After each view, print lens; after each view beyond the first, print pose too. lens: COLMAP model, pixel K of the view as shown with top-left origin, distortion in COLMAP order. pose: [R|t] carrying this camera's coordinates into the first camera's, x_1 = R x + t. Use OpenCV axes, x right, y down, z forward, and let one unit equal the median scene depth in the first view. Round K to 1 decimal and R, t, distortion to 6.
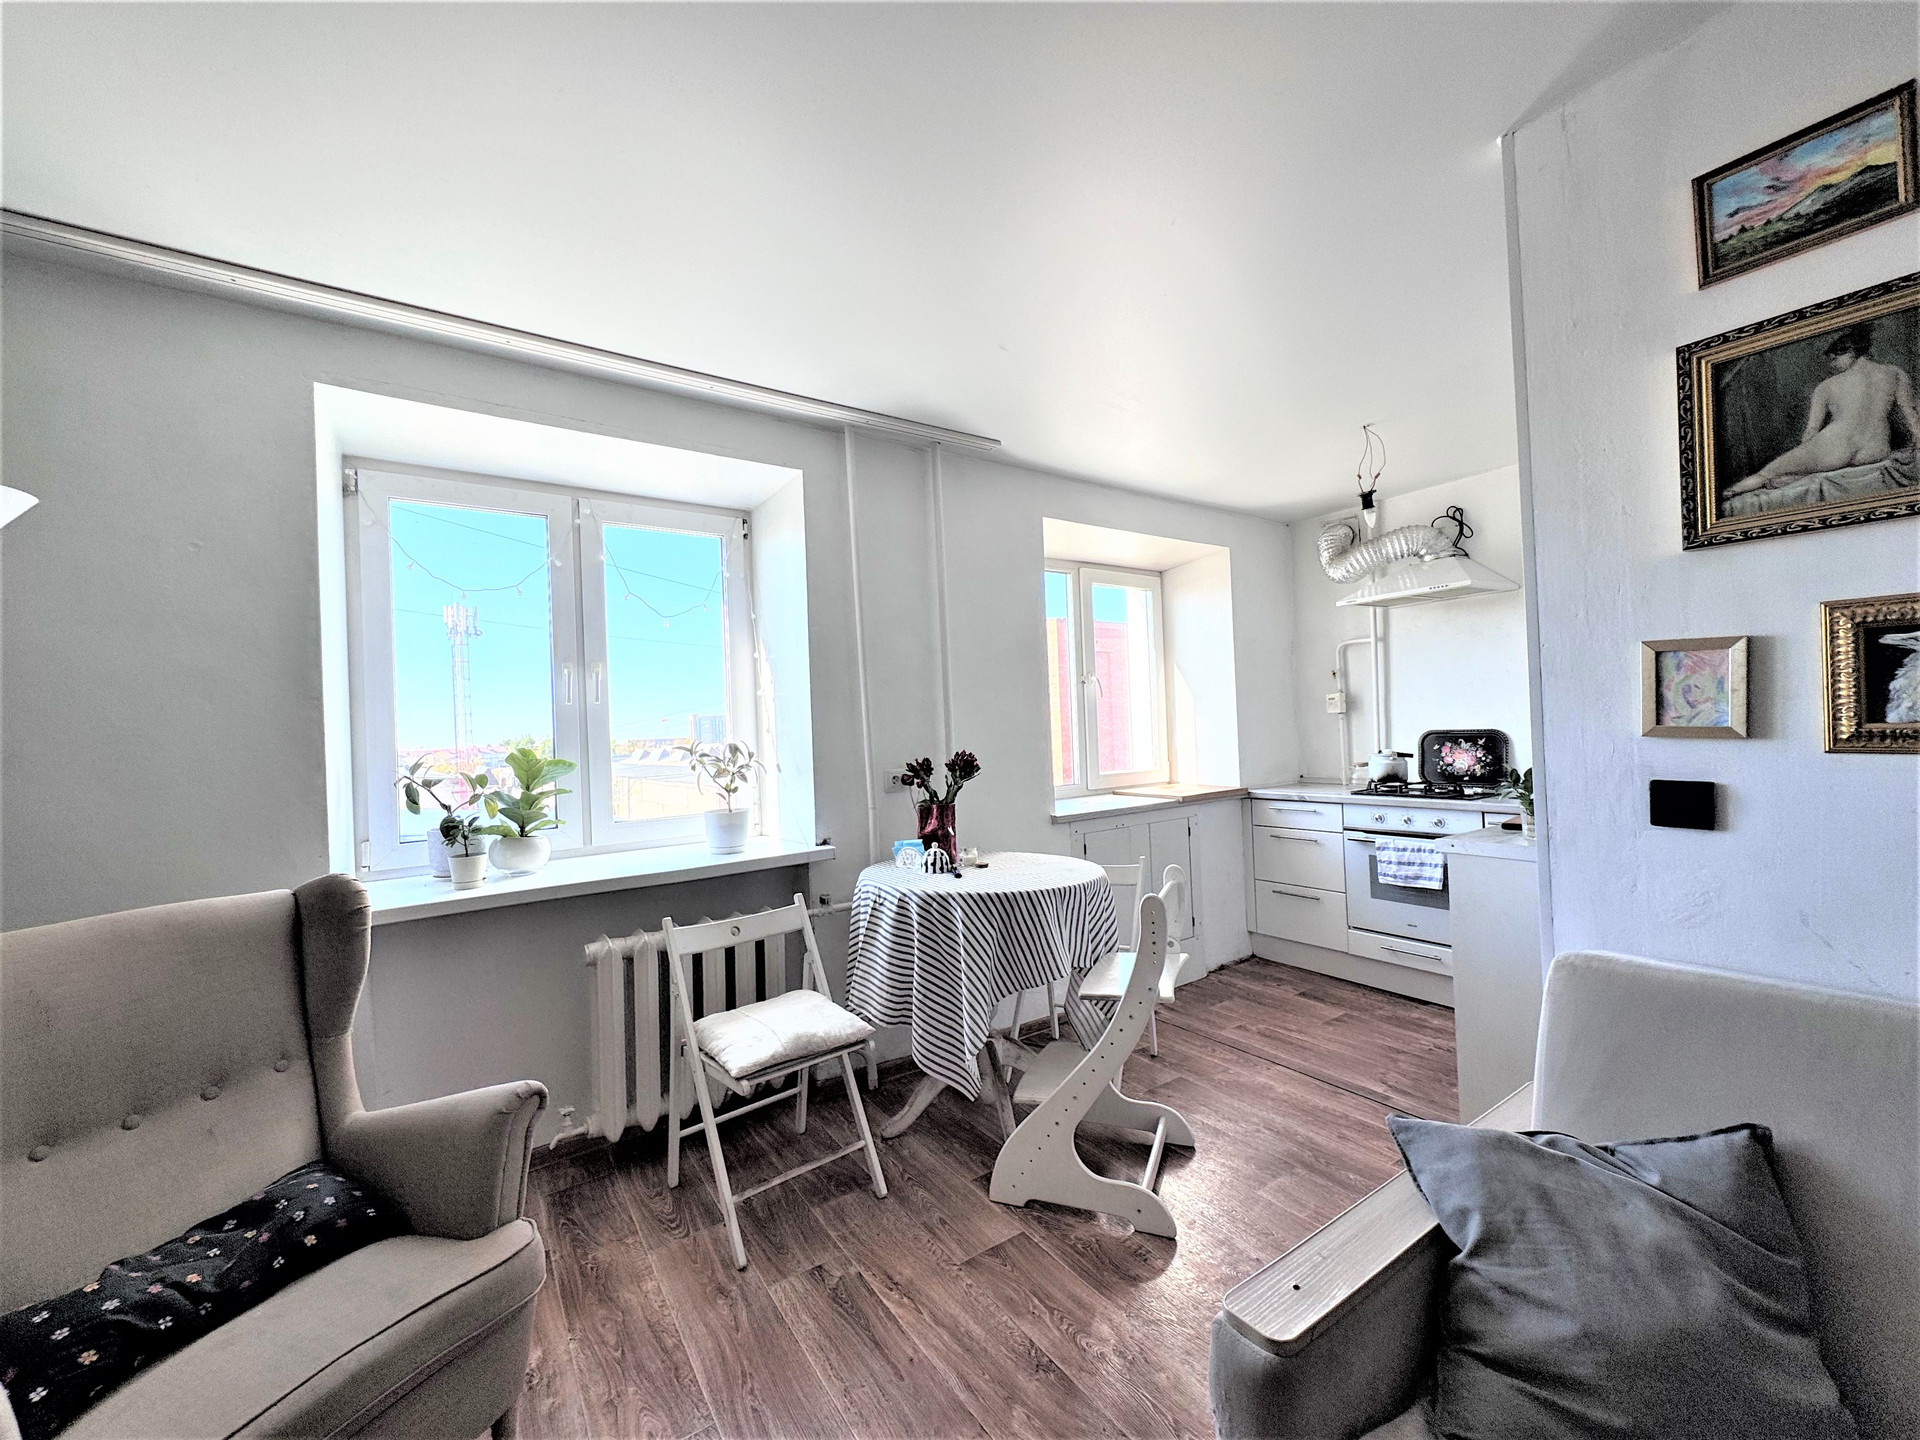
lens RADIAL K [[765.6, 0, 959.0], [0, 765.6, 722.0], [0, 0, 1]] dist [-0.002771, 0.000221]
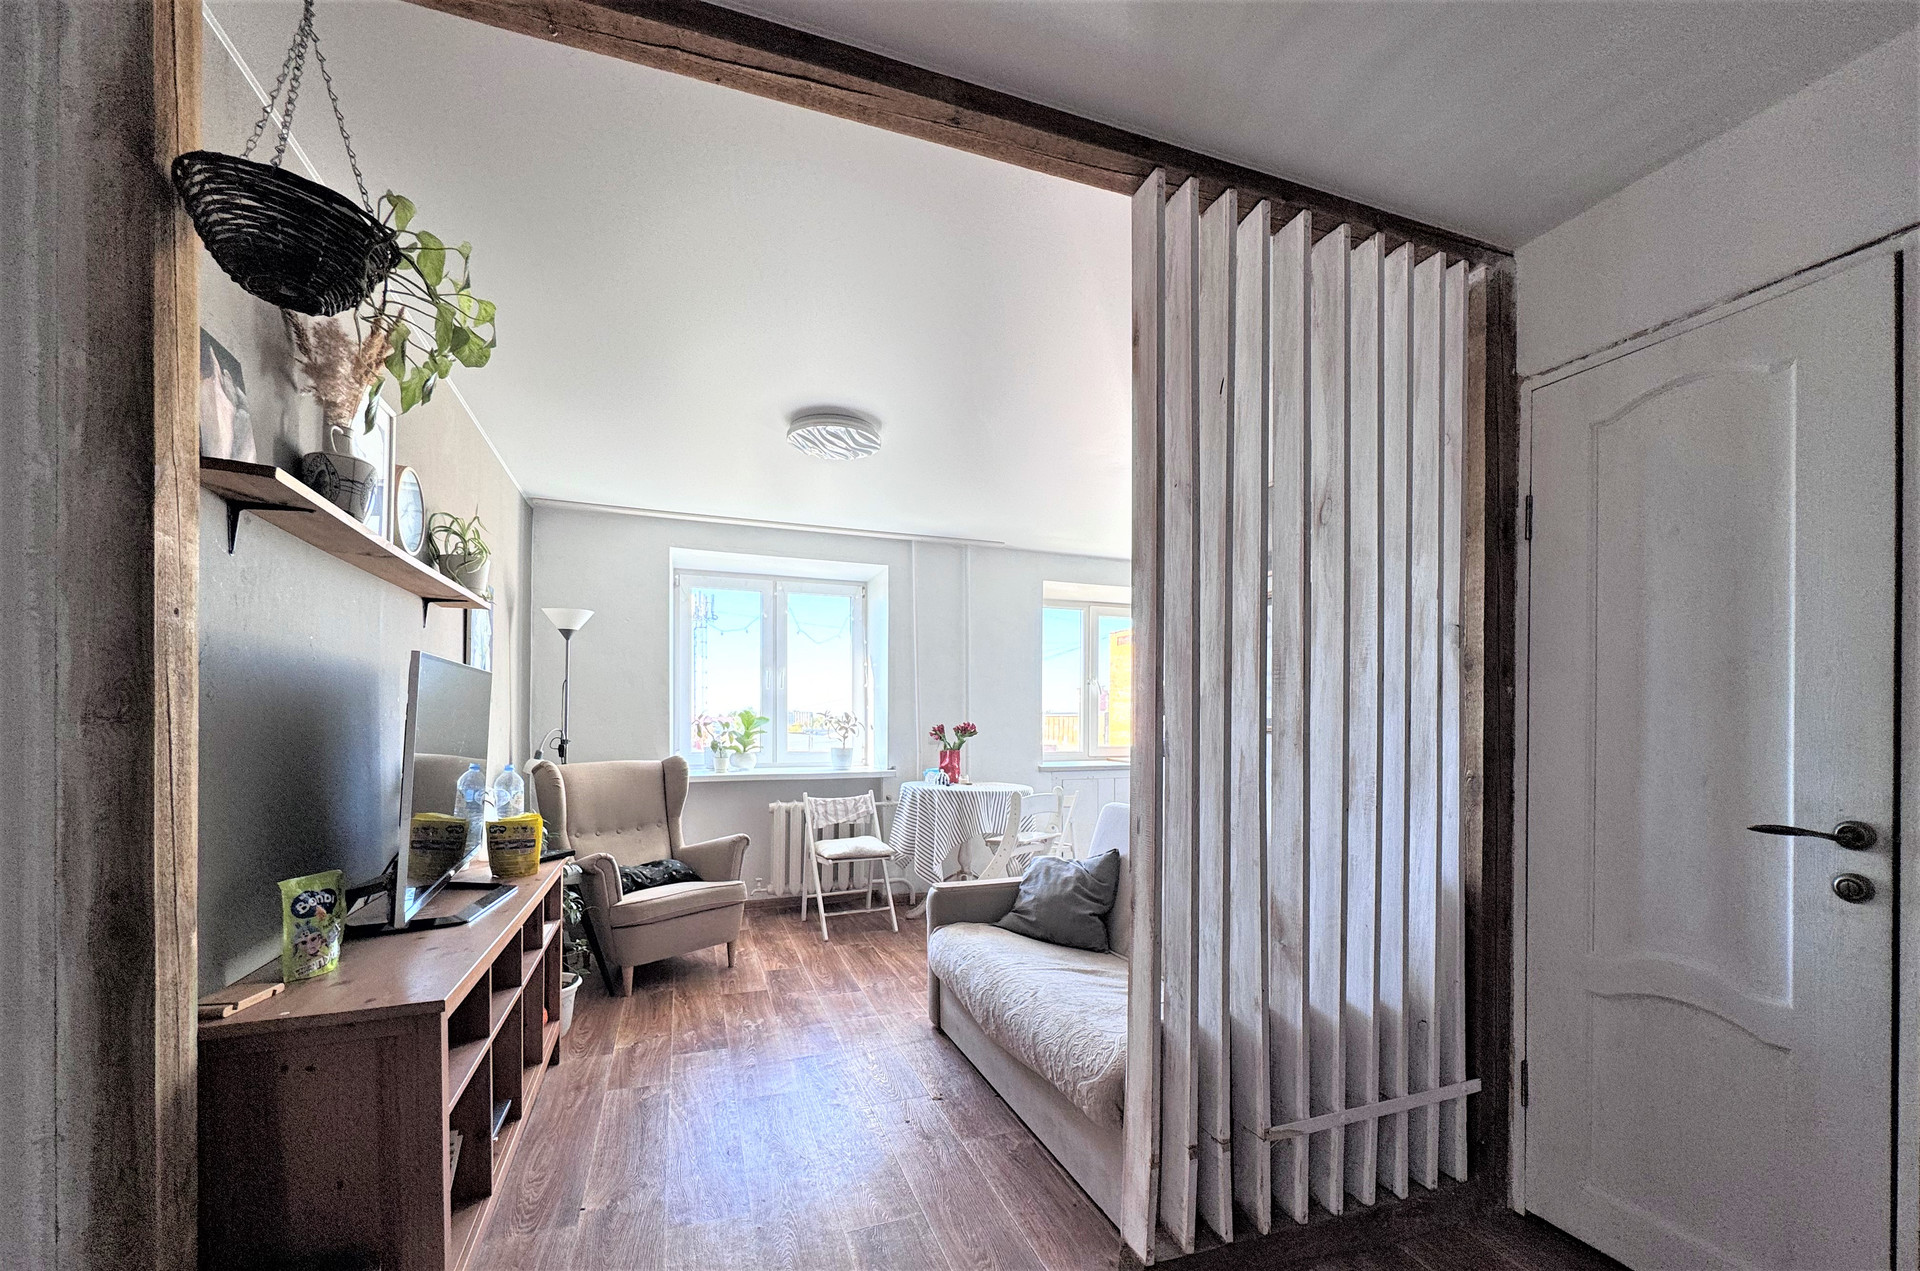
lens RADIAL K [[782.7, 0, 968.4], [0, 782.7, 718.4], [0, 0, 1]] dist [-0.000183, -0.000008]
pose [[0.970459, 0.044860, -0.237060, 0.479054], [-0.040709, 0.998920, 0.022378, -0.012957], [0.237808, -0.012067, 0.971237, -0.846473]]
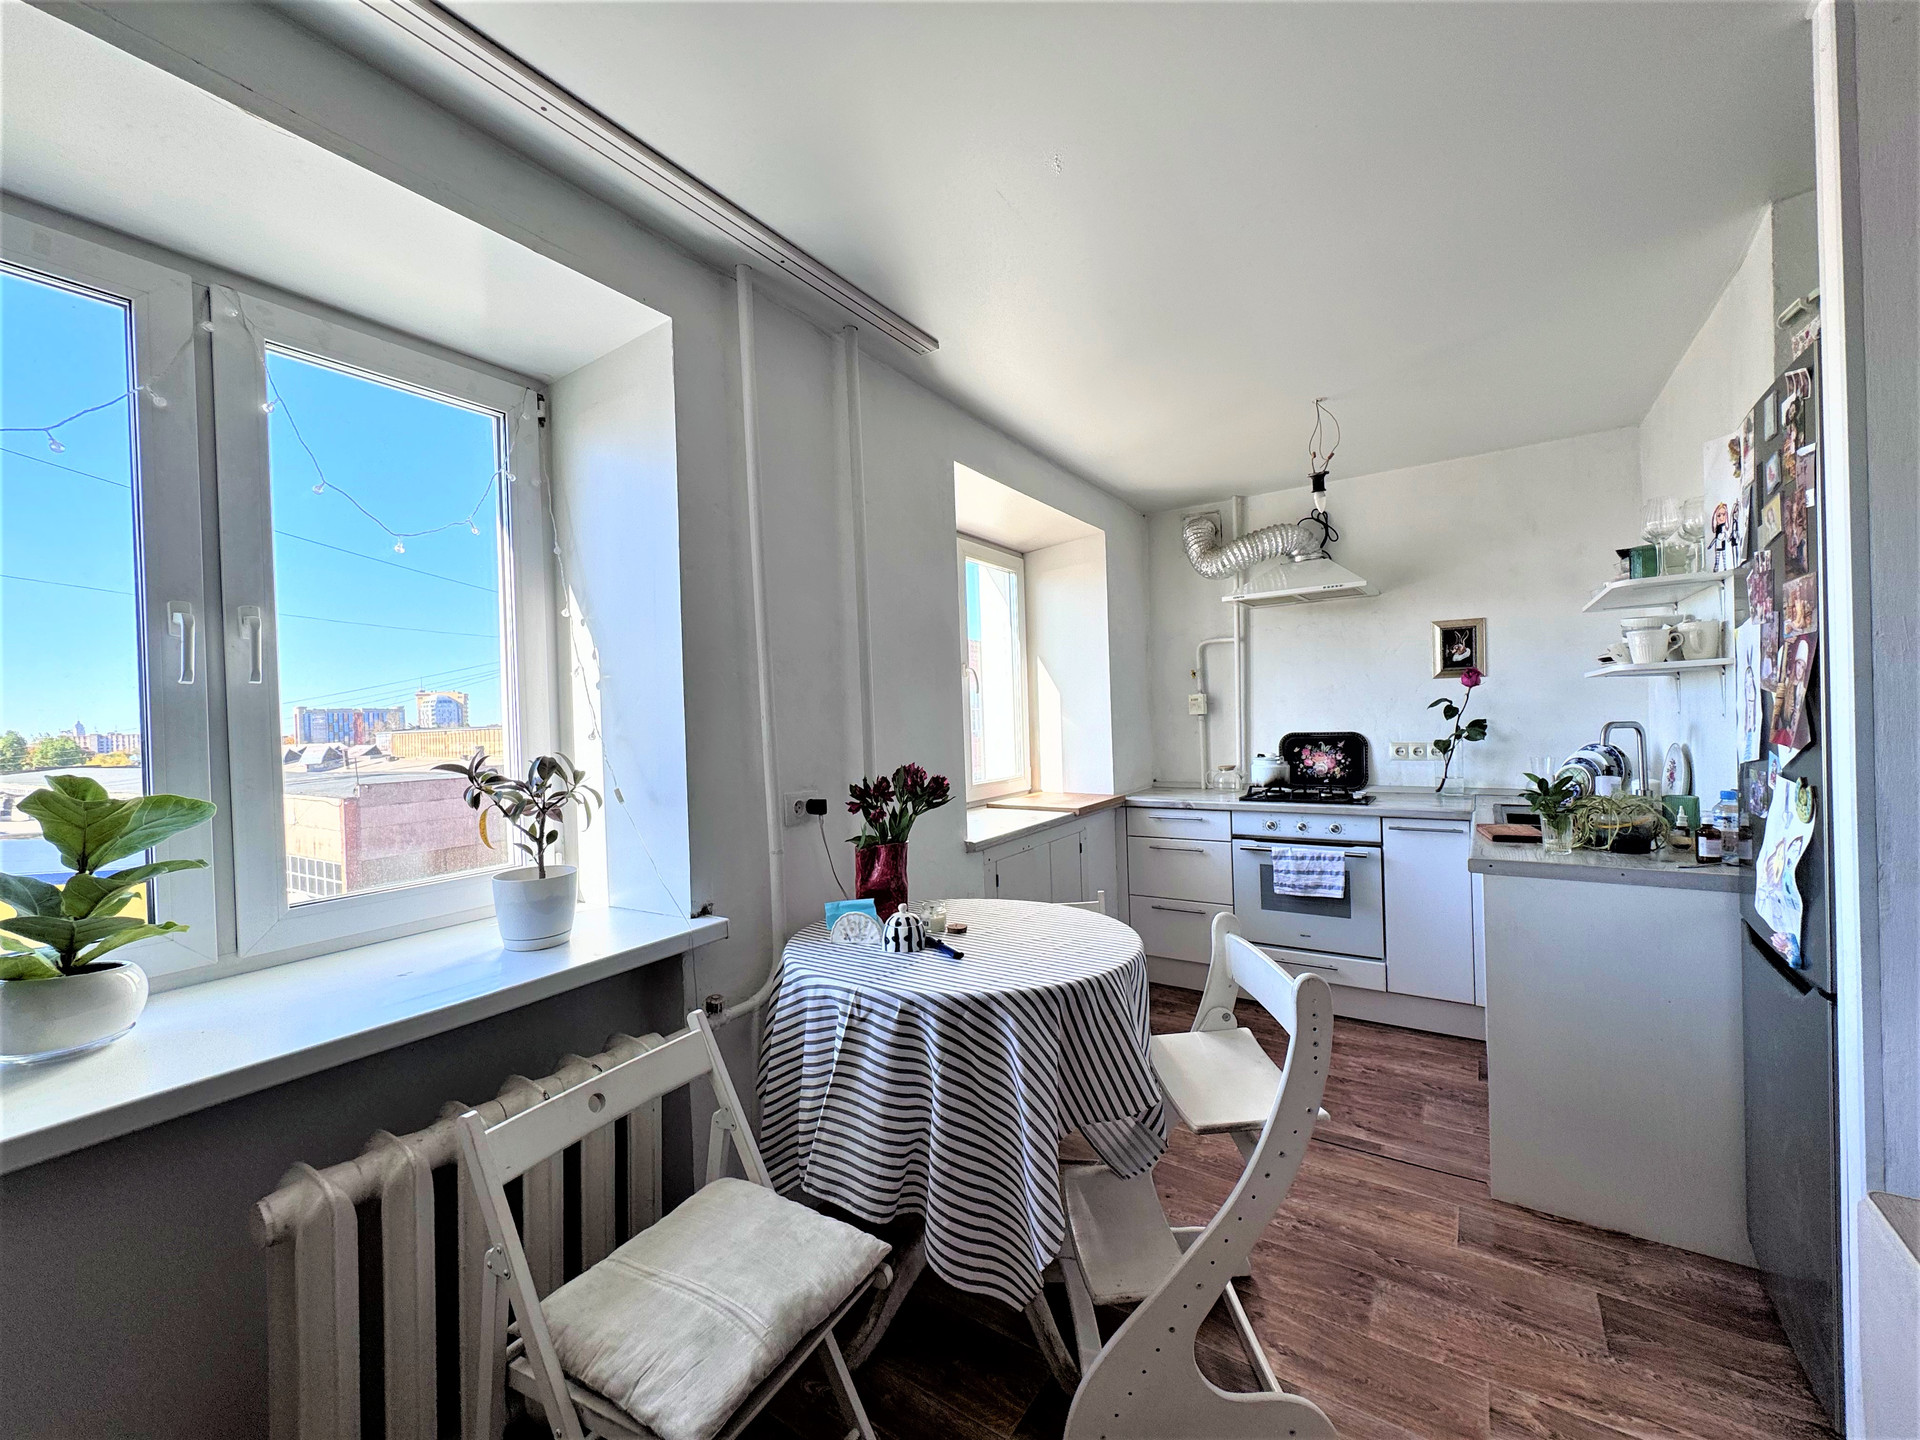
lens RADIAL K [[765.6, 0, 960.5], [0, 765.6, 722.0], [0, 0, 1]] dist [-0.002771, 0.000221]
pose [[0.928656, 0.005783, 0.370897, -0.232972], [-0.006721, 0.999977, 0.001238, -0.002436], [-0.370881, -0.003642, 0.928673, 0.360603]]
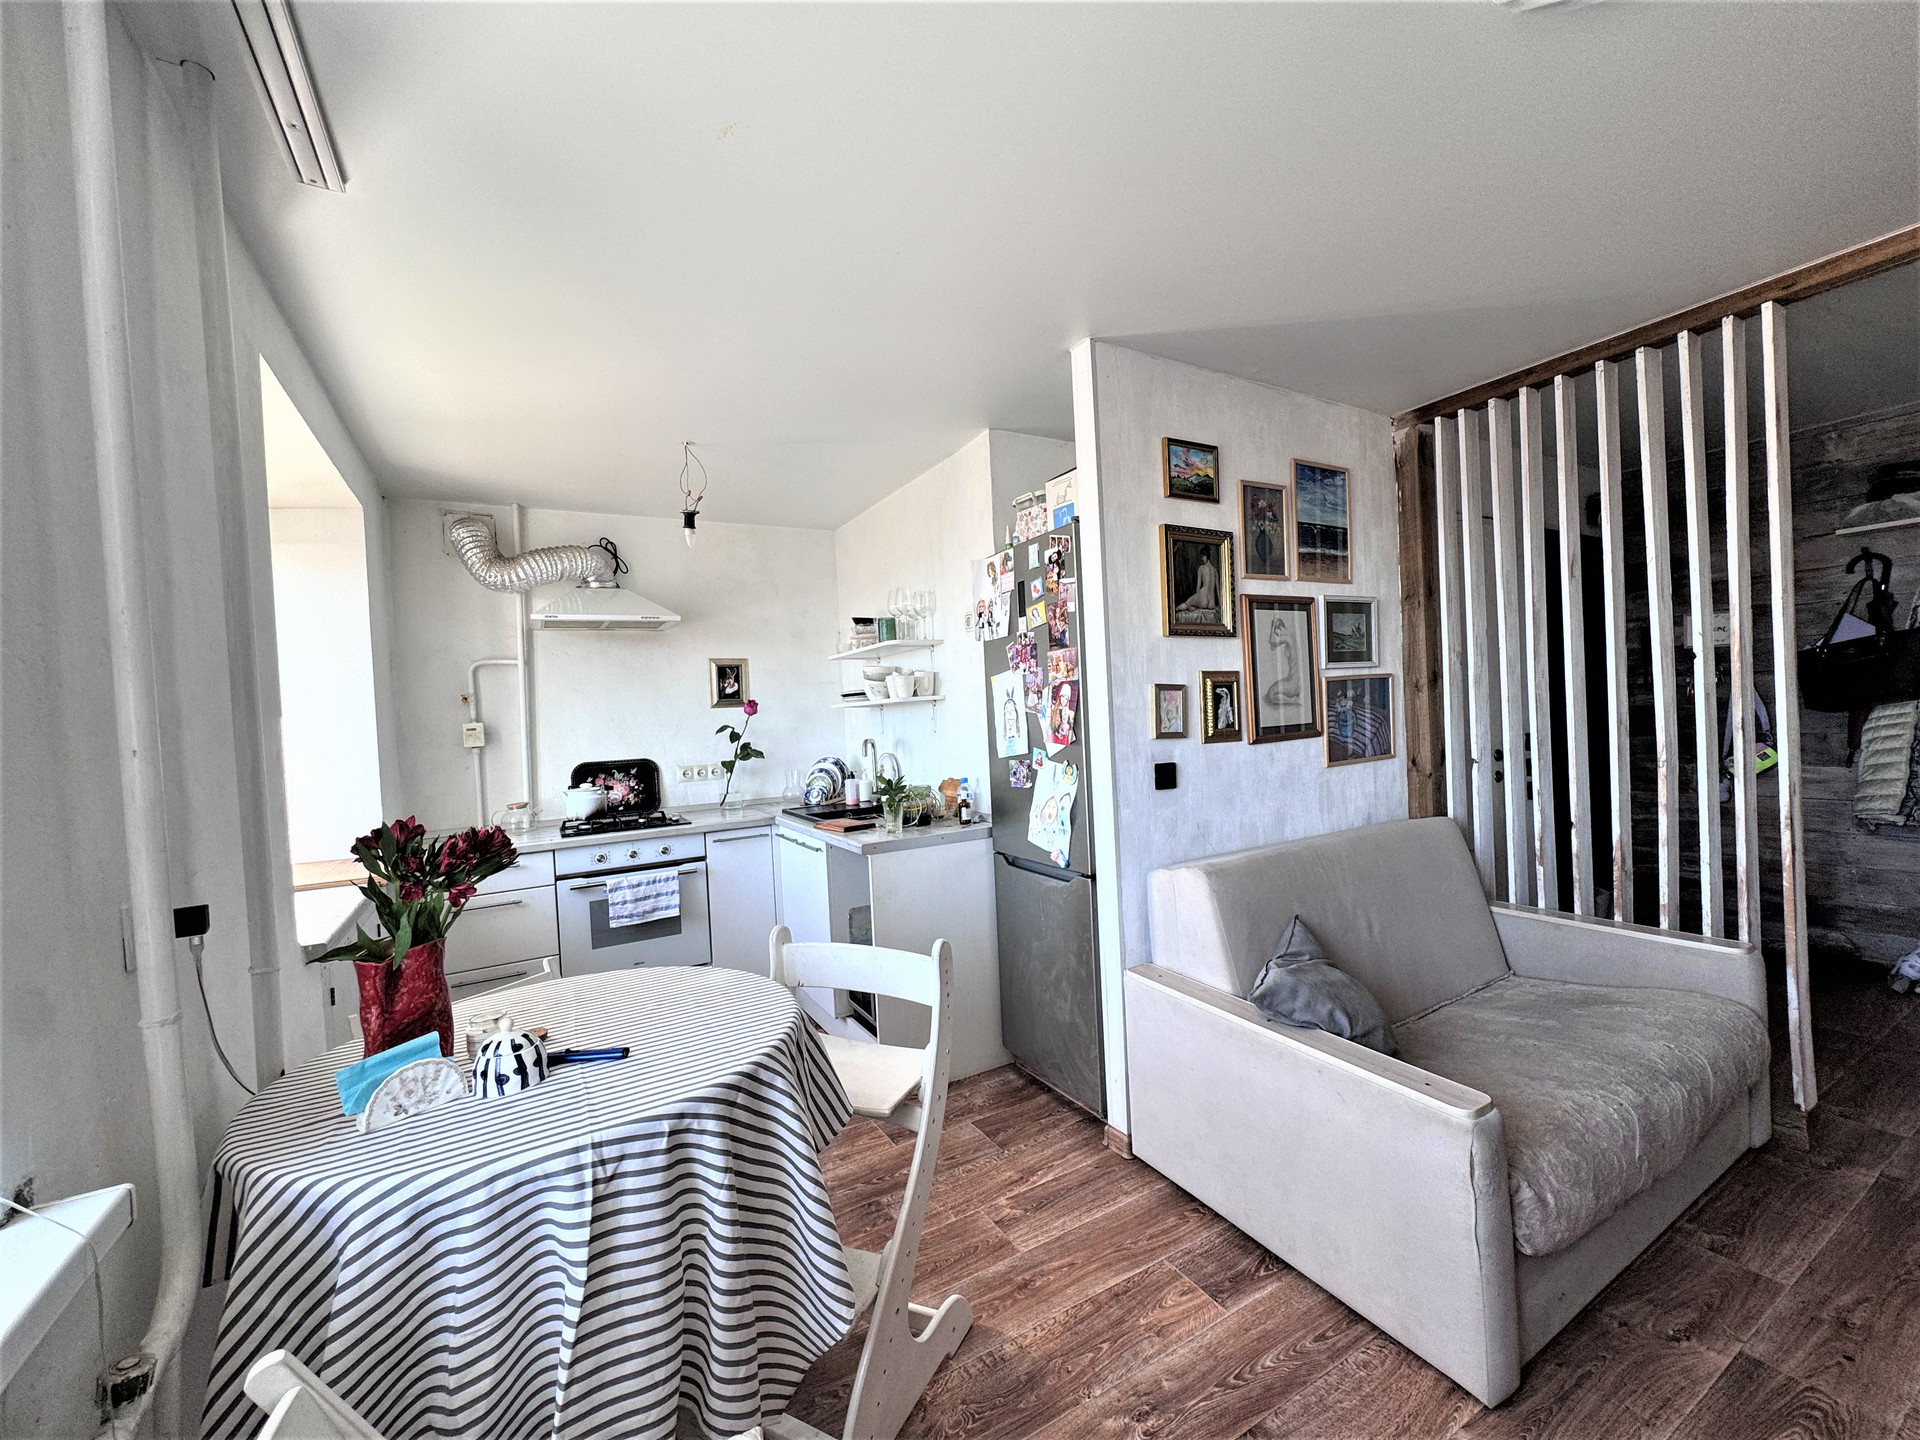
lens RADIAL K [[765.6, 0, 957.9], [0, 765.6, 721.1], [0, 0, 1]] dist [-0.002771, 0.000221]
pose [[0.085212, 0.023597, 0.996083, -0.461298], [0.038942, 0.998877, -0.026995, 0.004545], [-0.995602, 0.041090, 0.084198, 0.688306]]
